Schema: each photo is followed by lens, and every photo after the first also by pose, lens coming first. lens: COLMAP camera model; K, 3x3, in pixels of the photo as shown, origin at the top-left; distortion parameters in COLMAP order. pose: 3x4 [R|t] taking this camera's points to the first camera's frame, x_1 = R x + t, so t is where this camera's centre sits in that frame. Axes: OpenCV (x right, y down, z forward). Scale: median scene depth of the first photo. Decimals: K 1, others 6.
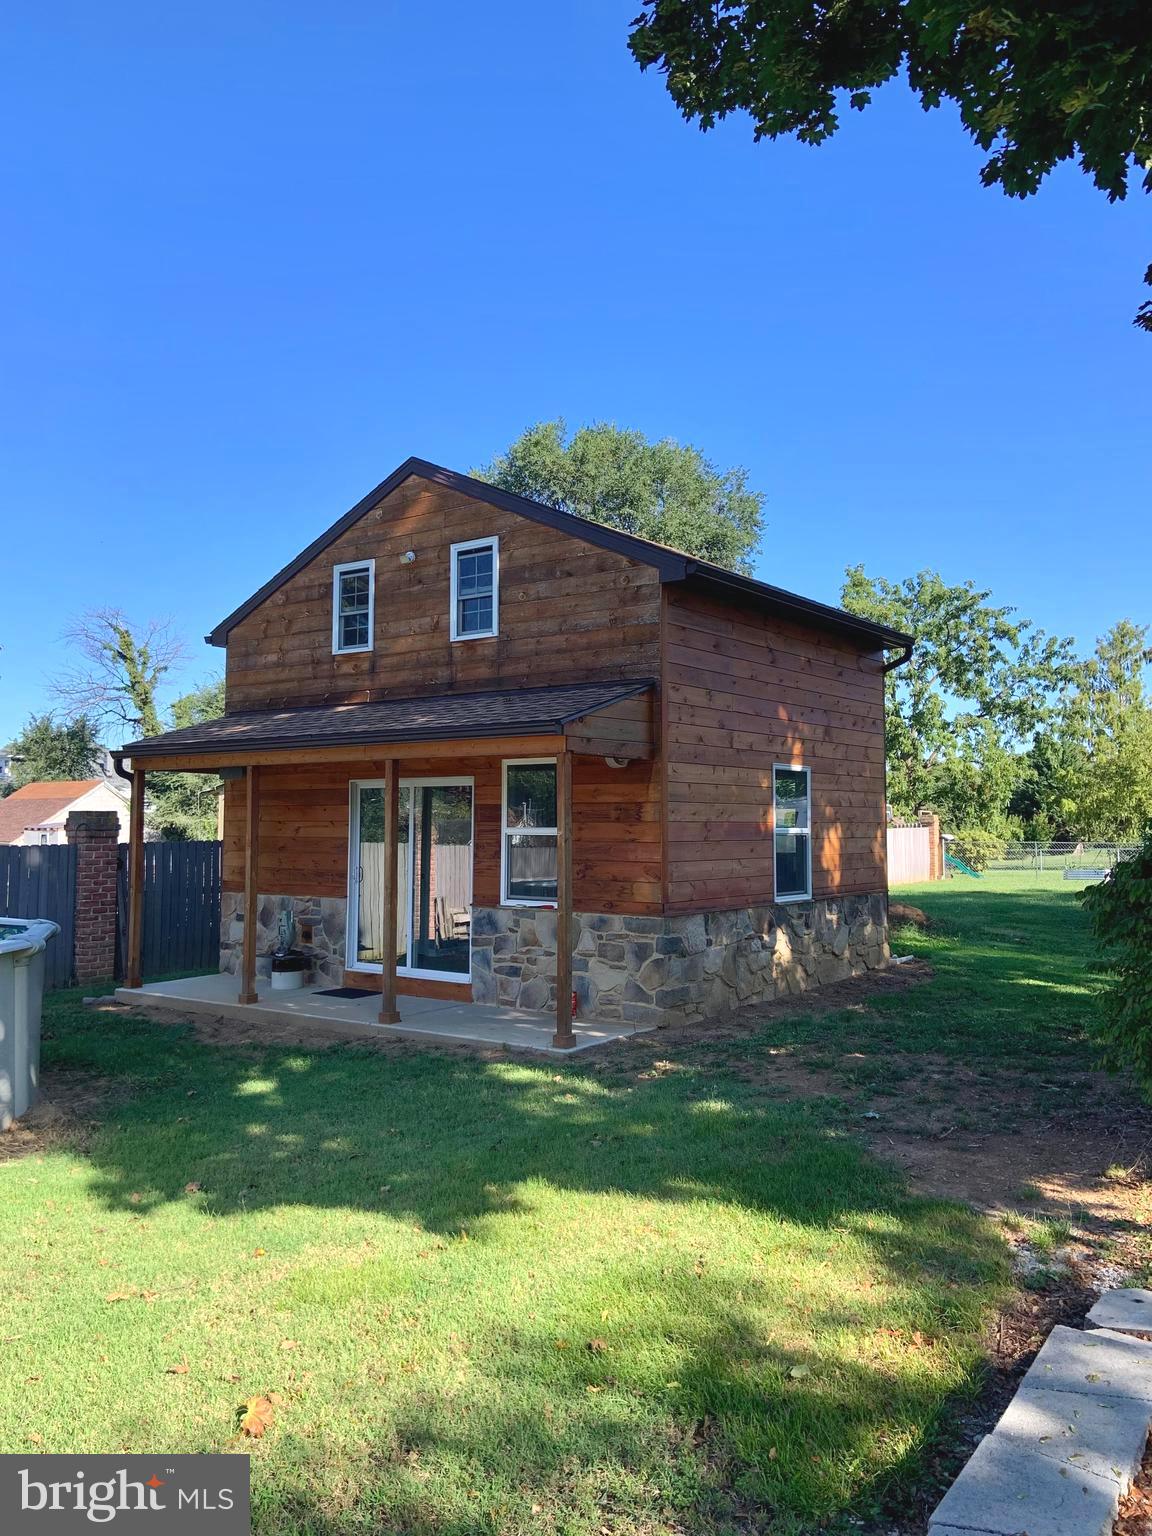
lens RADIAL K [[1164.2, 0, 576.0], [0, 1164.2, 768.0], [0, 0, 1]] dist [0.077269, 0.000804]
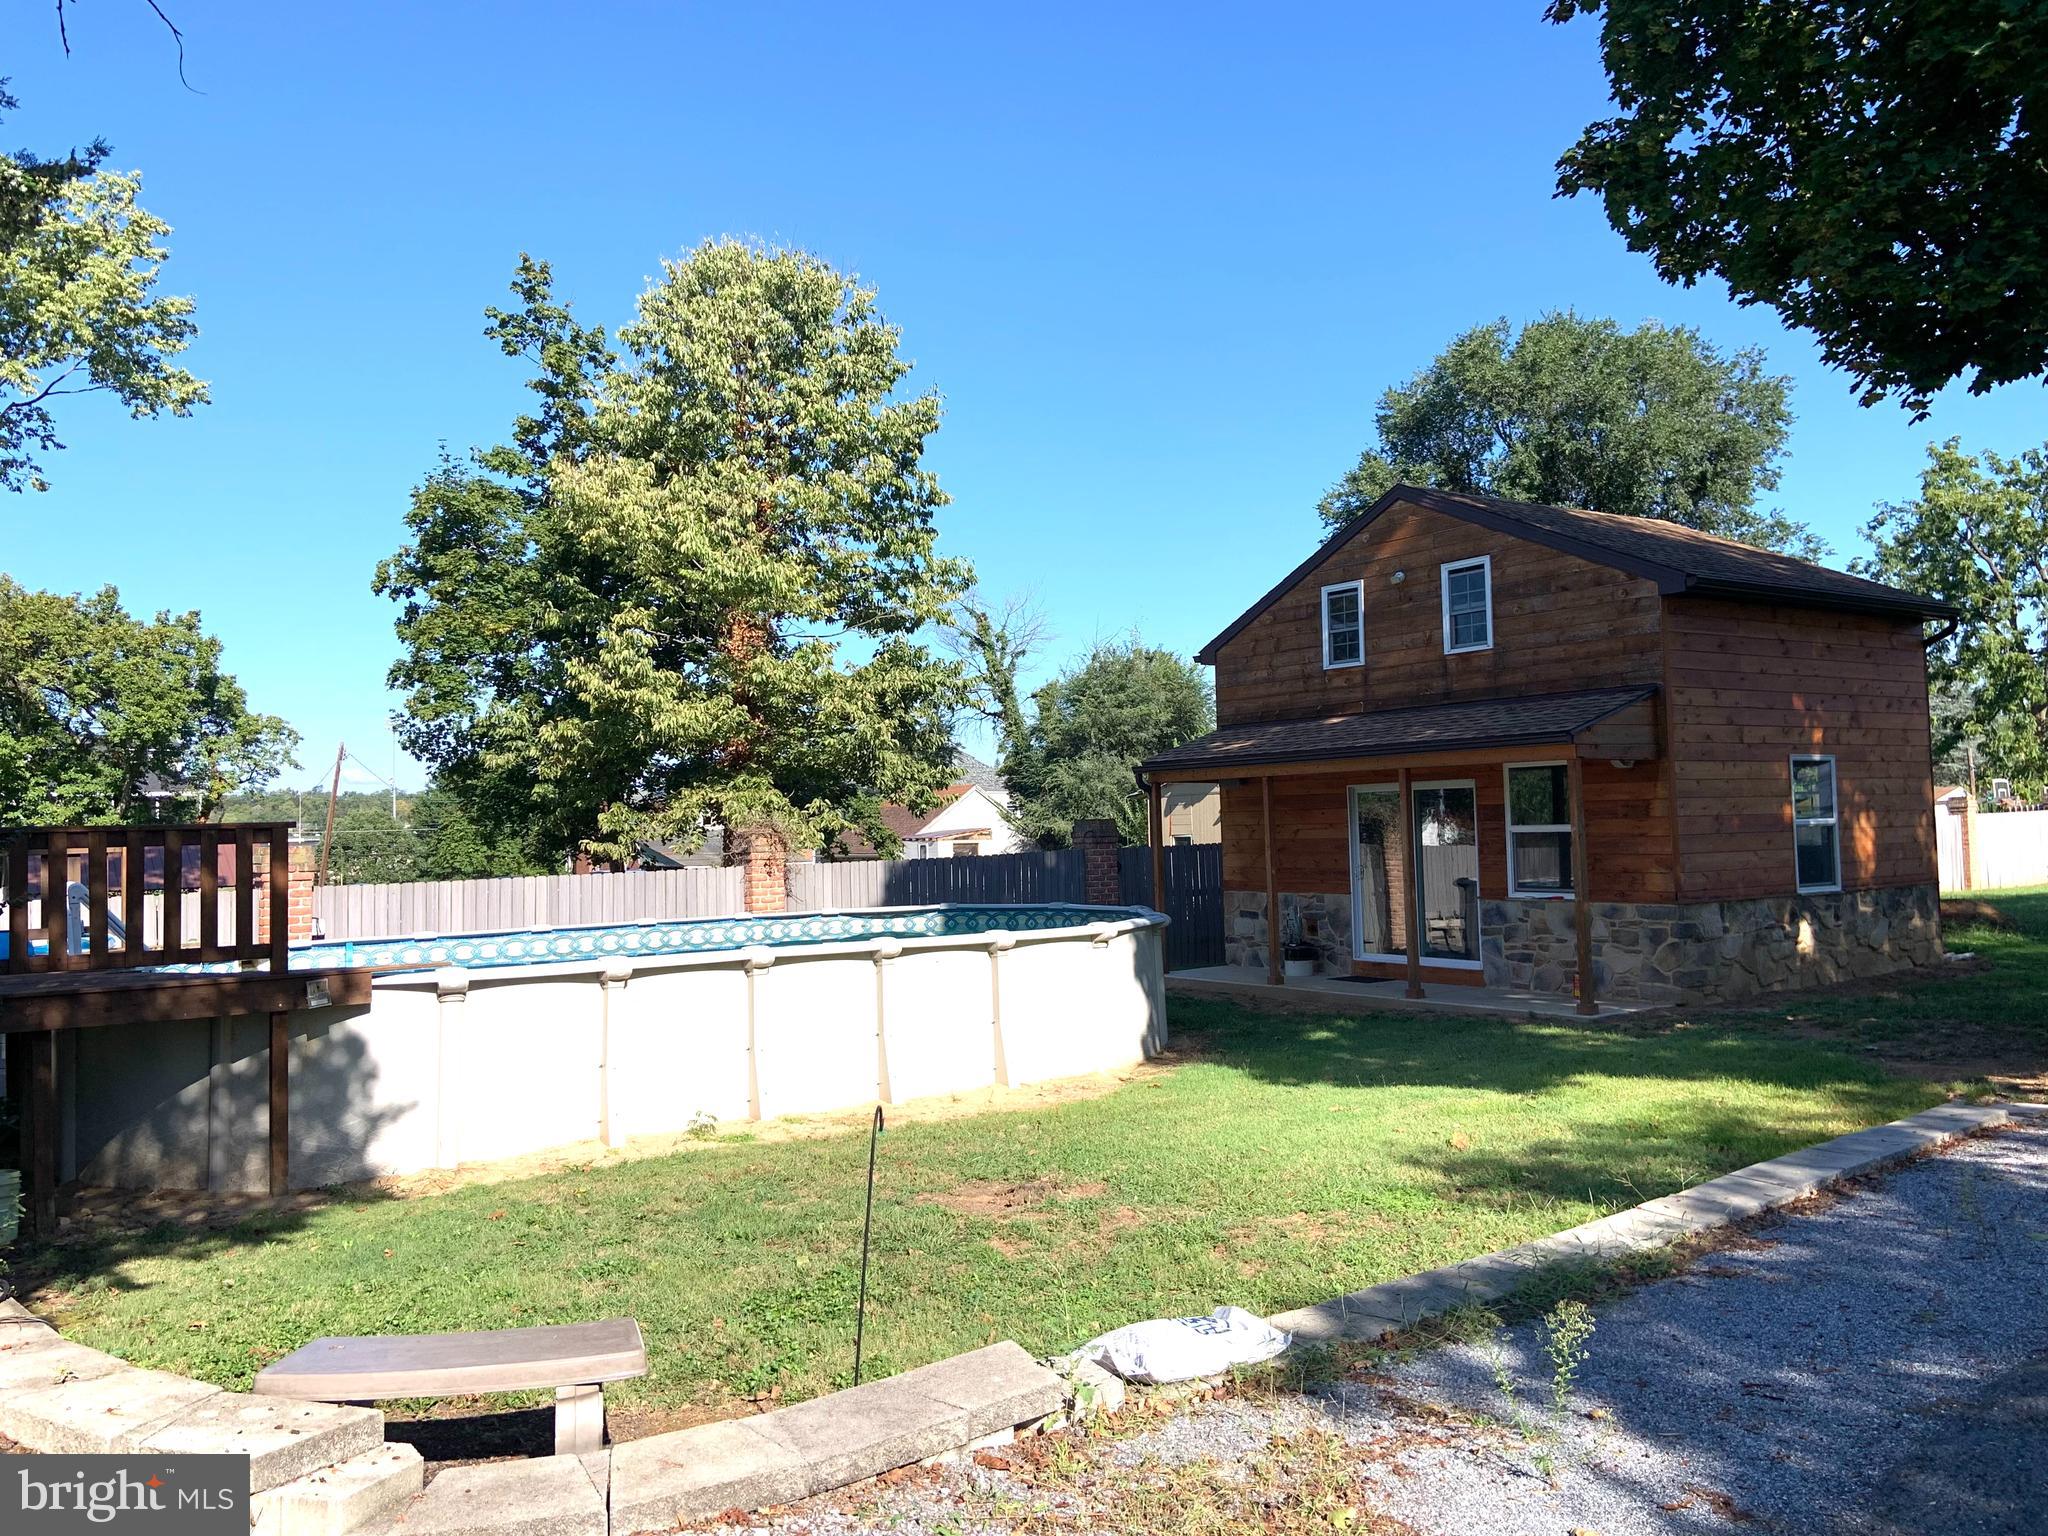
lens RADIAL K [[1428.1, 0, 1022.2], [0, 1428.1, 761.2], [0, 0, 1]] dist [0.089937, -0.127134]
pose [[0.941997, -0.041503, -0.333046, -0.036949], [0.042678, 0.999082, -0.003789, -0.021548], [0.332898, -0.010645, 0.942903, -0.386632]]
